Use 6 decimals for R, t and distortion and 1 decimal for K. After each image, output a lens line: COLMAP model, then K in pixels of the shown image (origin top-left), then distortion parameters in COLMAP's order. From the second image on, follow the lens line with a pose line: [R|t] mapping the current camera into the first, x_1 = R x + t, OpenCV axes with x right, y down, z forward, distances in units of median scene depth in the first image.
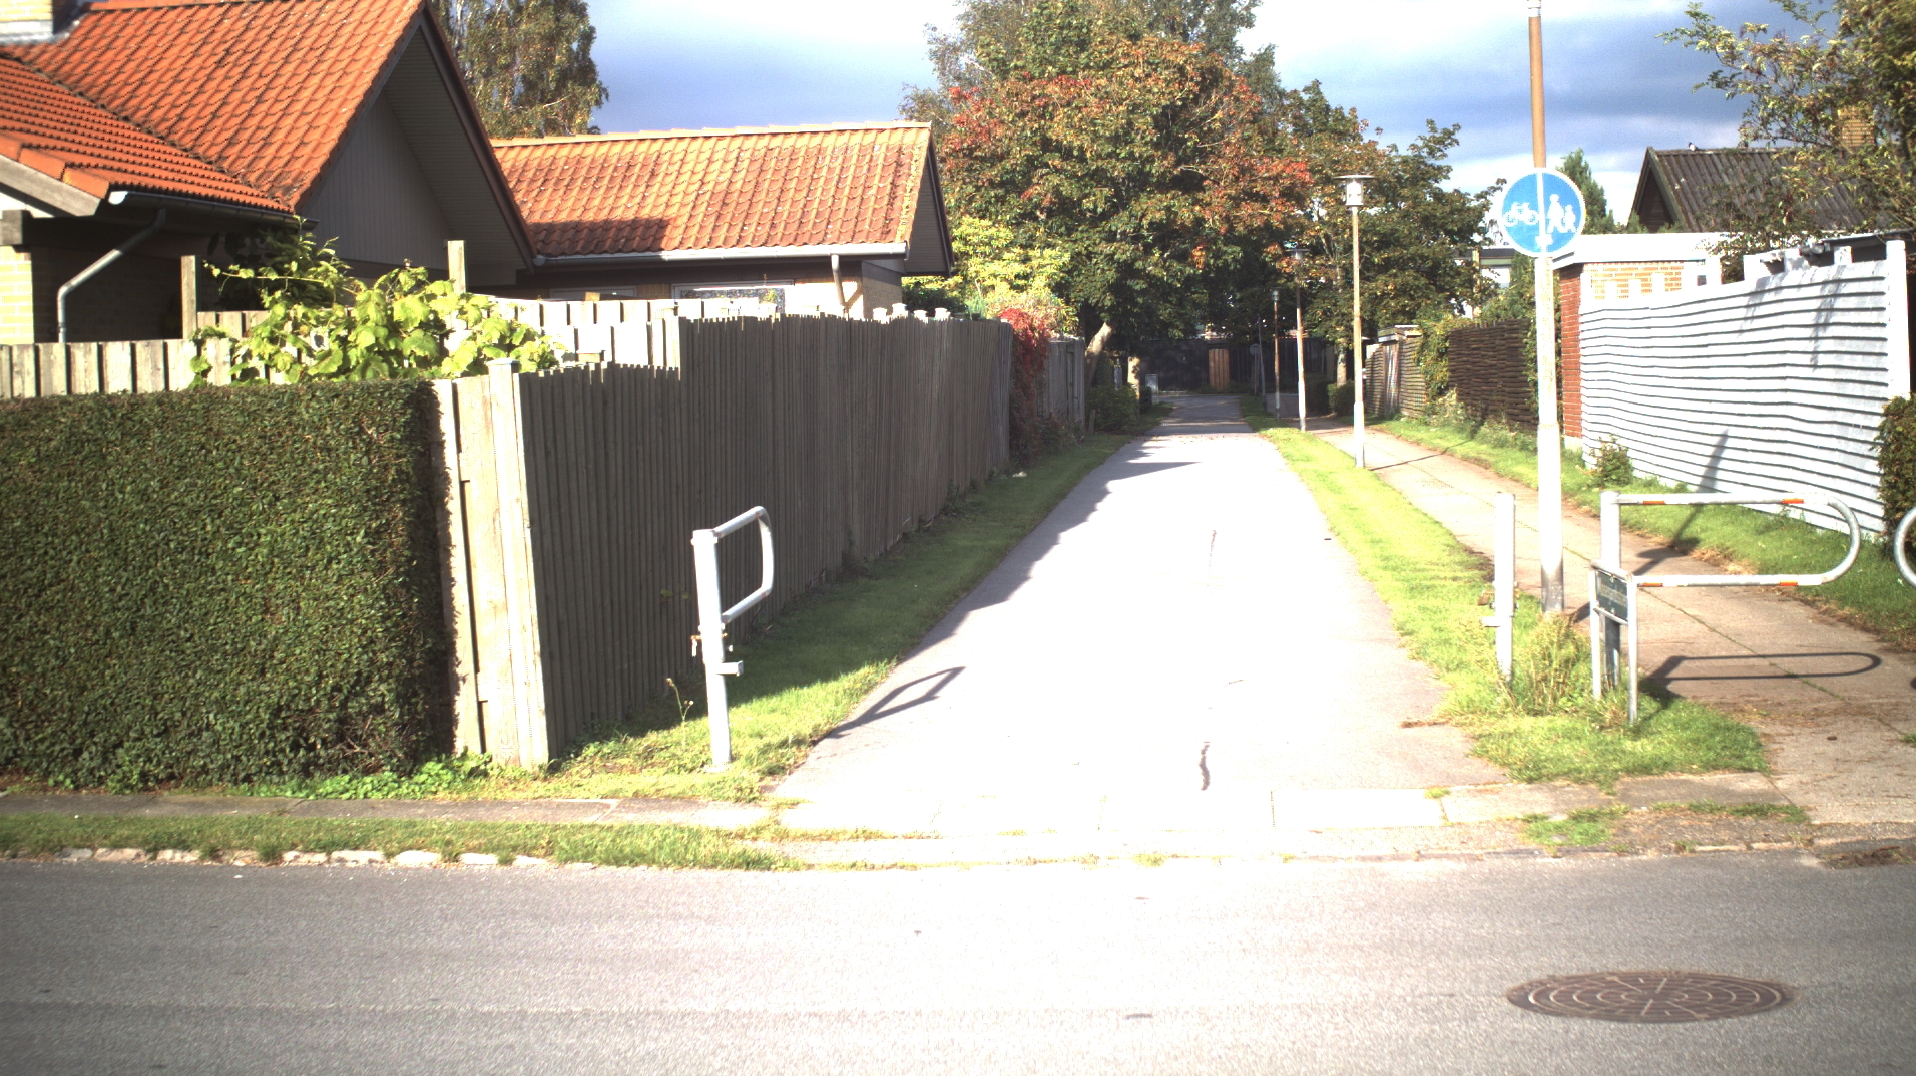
lens RADIAL K [[3425.0, 0, 958.0], [0, 3425.0, 538.0], [0, 0, 1]] dist [-0.274778, 0.333669]
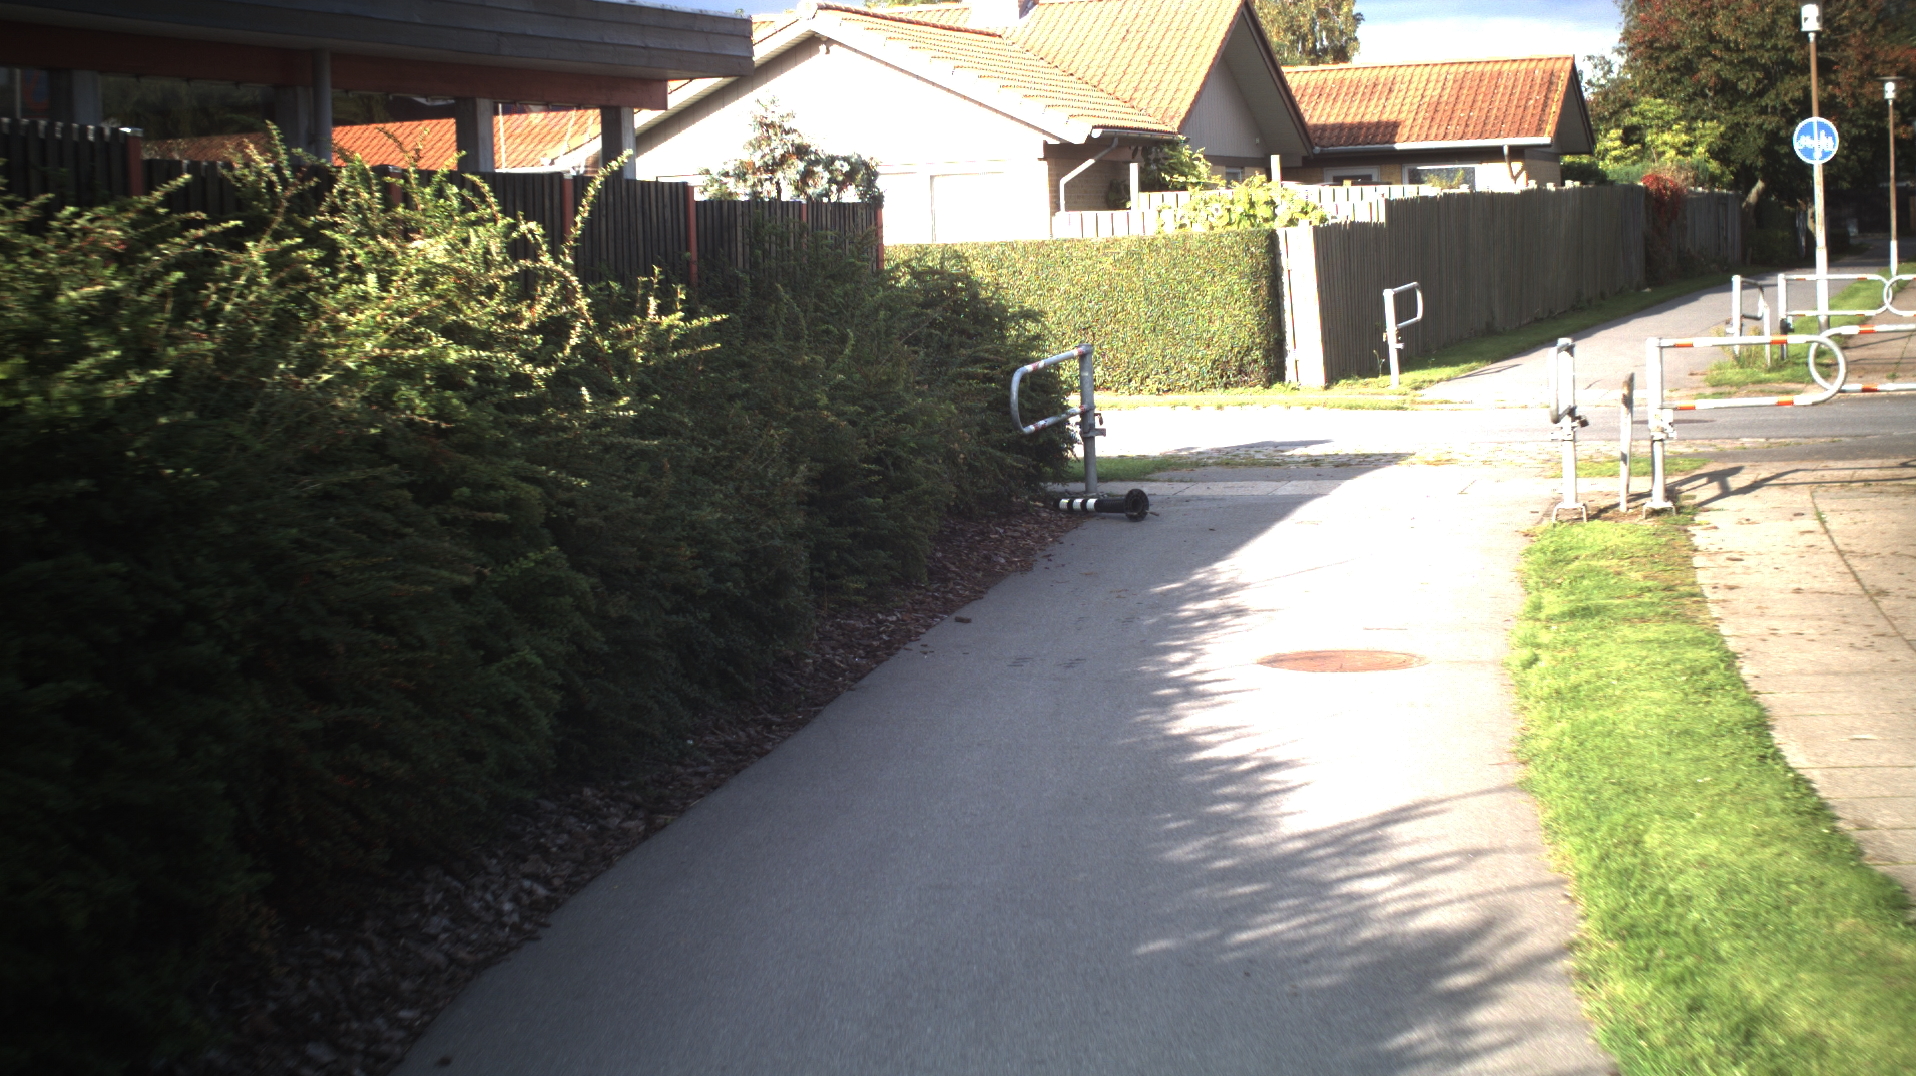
lens RADIAL K [[3425.0, 0, 958.0], [0, 3425.0, 538.0], [0, 0, 1]] dist [-0.274778, 0.333669]
pose [[0.974691, 0.007087, -0.223443, 0.059220], [0.003100, 0.998973, 0.045206, 0.022343], [0.223534, -0.044755, 0.973668, -0.500302]]
